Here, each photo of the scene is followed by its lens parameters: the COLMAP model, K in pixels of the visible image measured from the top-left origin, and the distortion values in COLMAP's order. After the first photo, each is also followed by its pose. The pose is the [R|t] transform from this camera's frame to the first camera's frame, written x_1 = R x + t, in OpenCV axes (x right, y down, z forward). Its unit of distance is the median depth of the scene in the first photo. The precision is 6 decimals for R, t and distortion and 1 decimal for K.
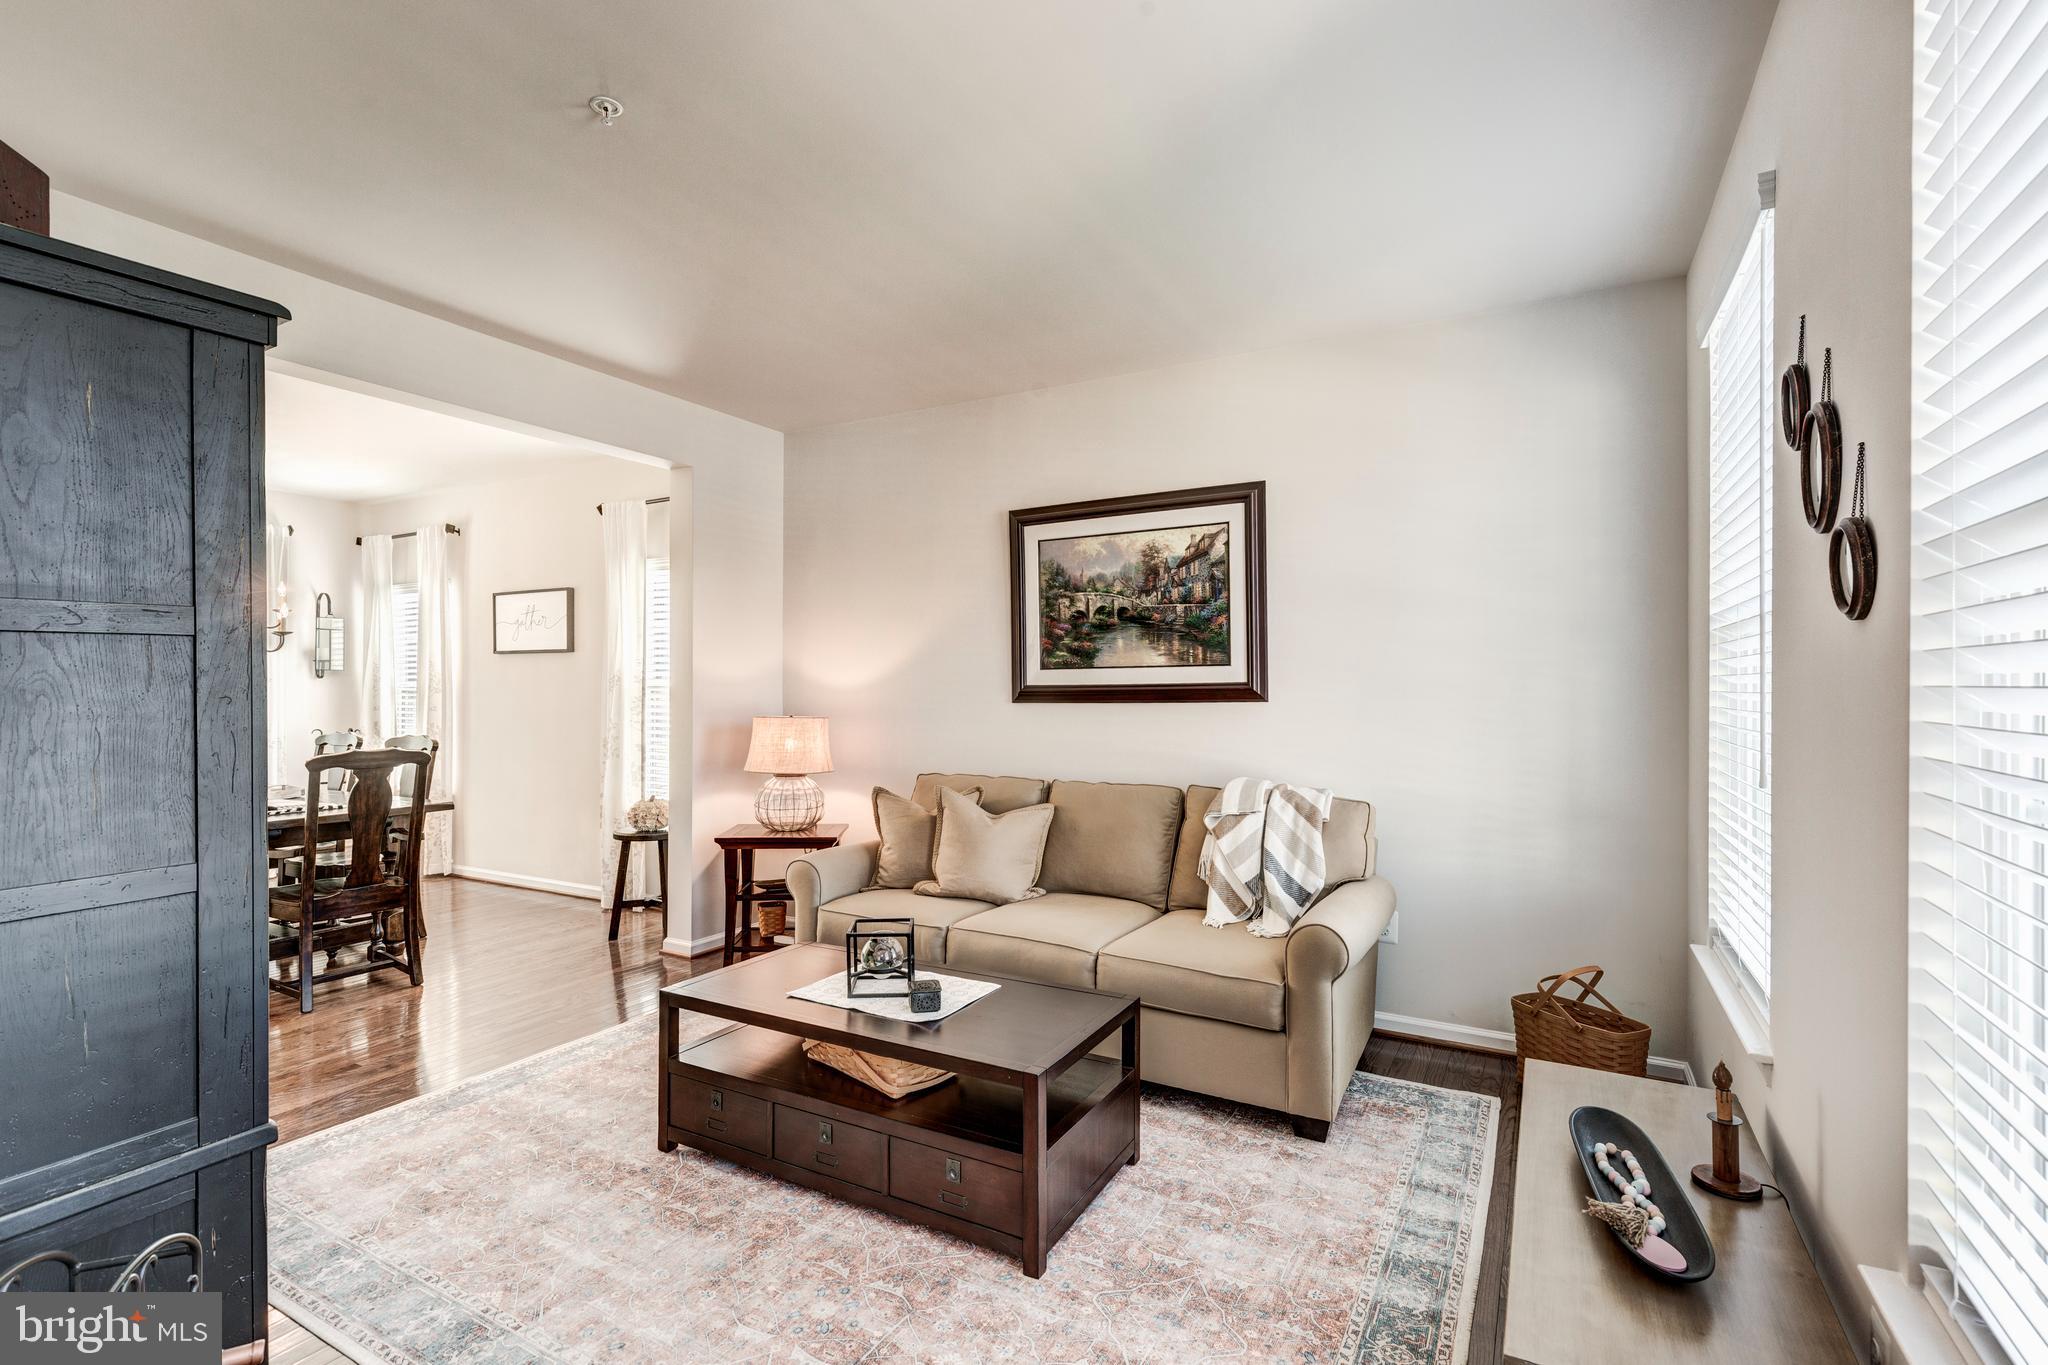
lens RADIAL K [[968.3, 0, 1024.0], [0, 968.3, 682.5], [0, 0, 1]] dist [0.004911, 0.000146]
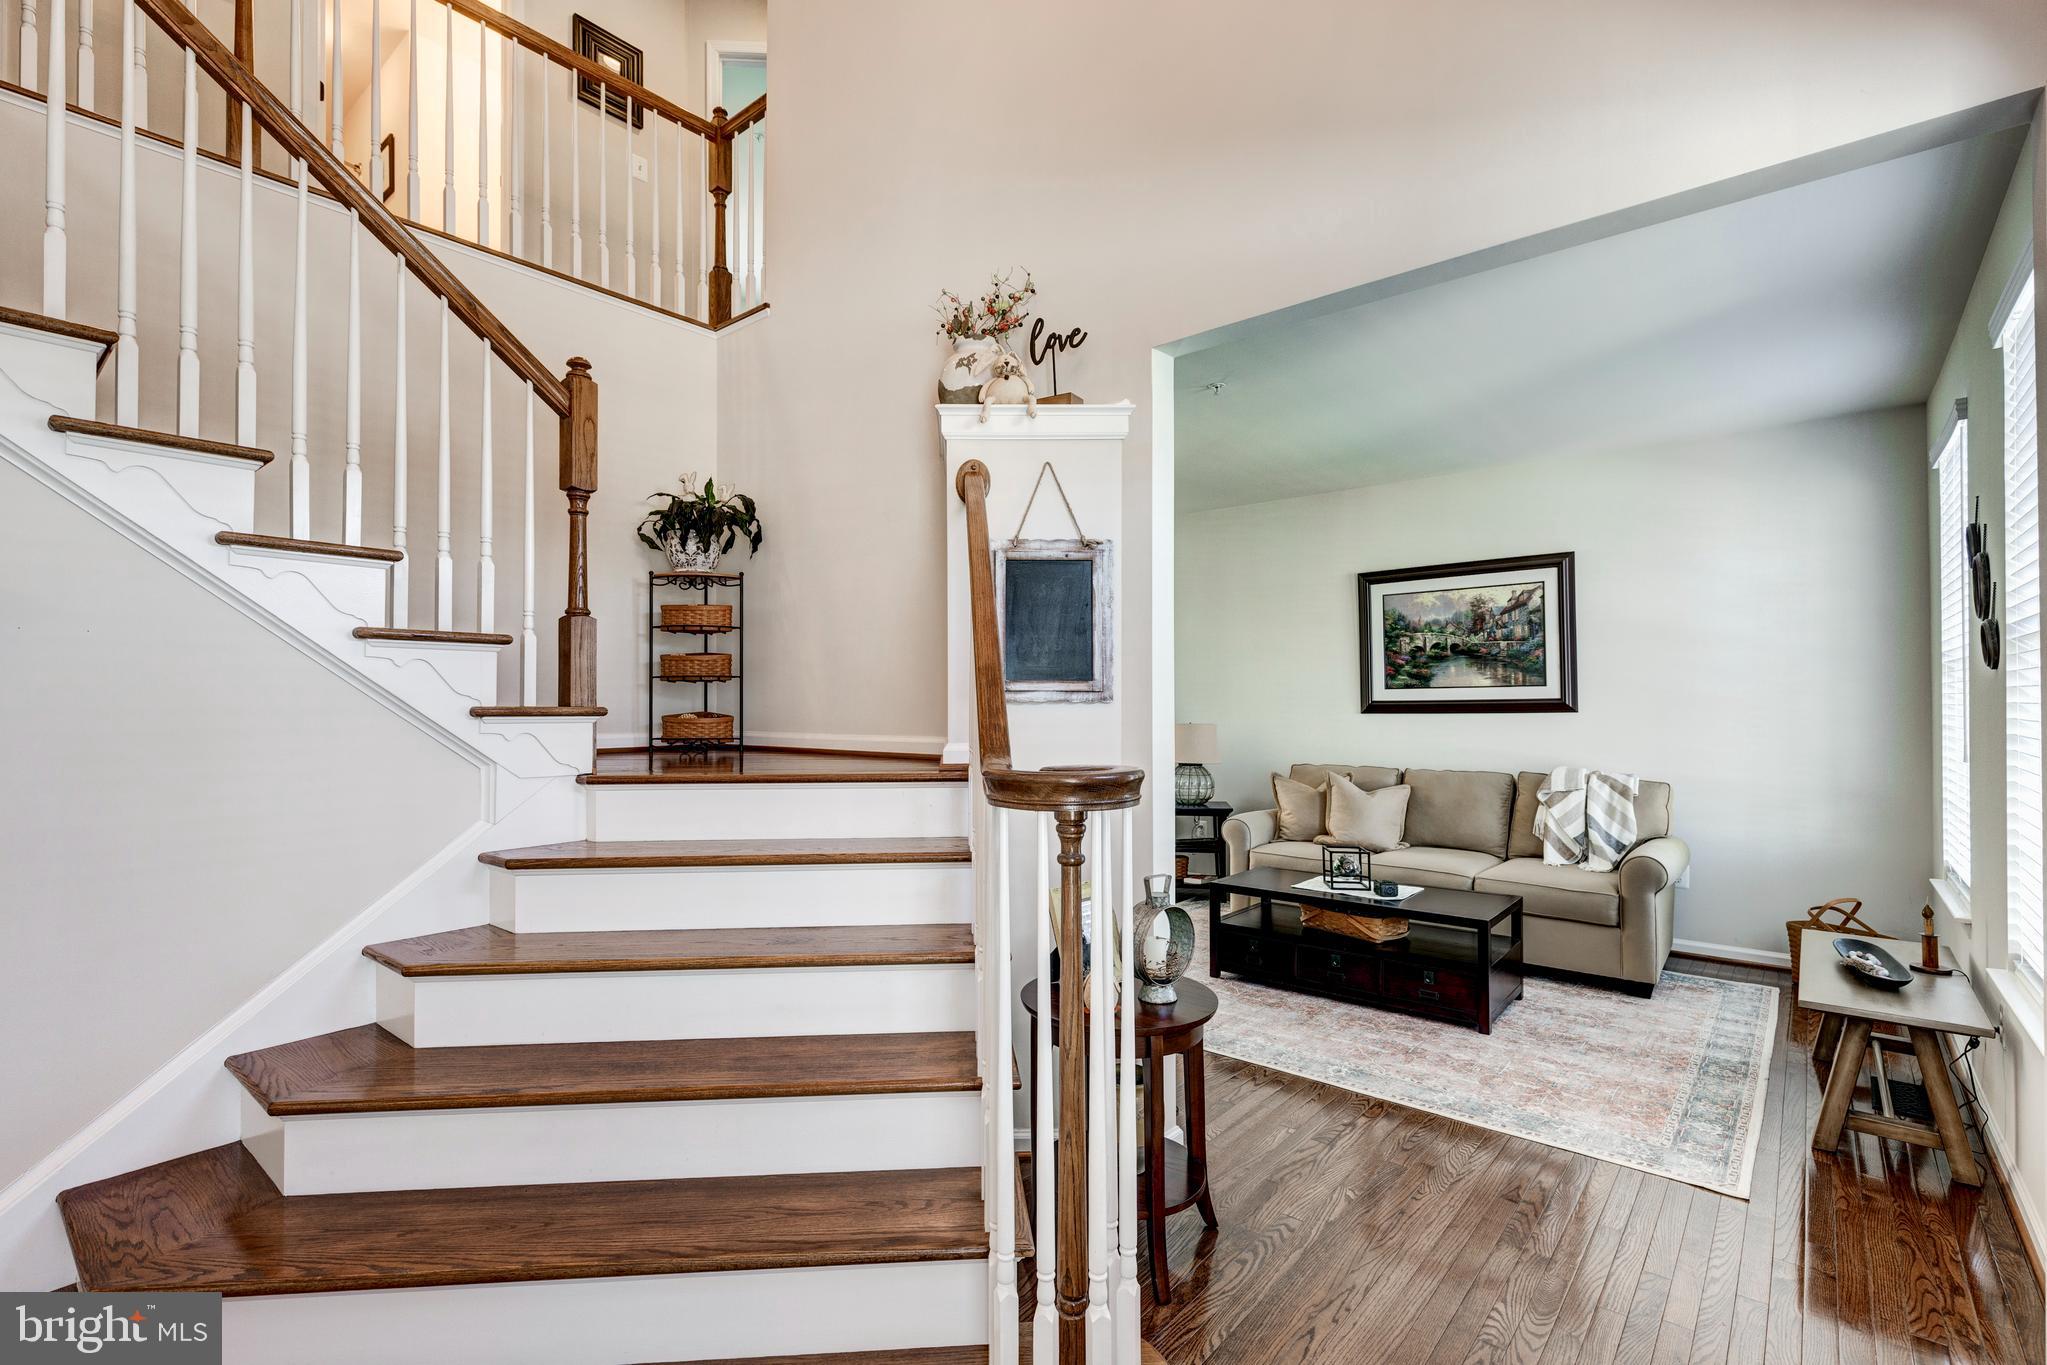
lens RADIAL K [[927.1, 0, 1023.0], [0, 927.1, 689.0], [0, 0, 1]] dist [0.000122, -0.000083]
pose [[0.978604, -0.005518, -0.205678, -0.253794], [0.003714, 0.999951, -0.009159, -0.004235], [0.205718, 0.008199, 0.978577, -0.457739]]
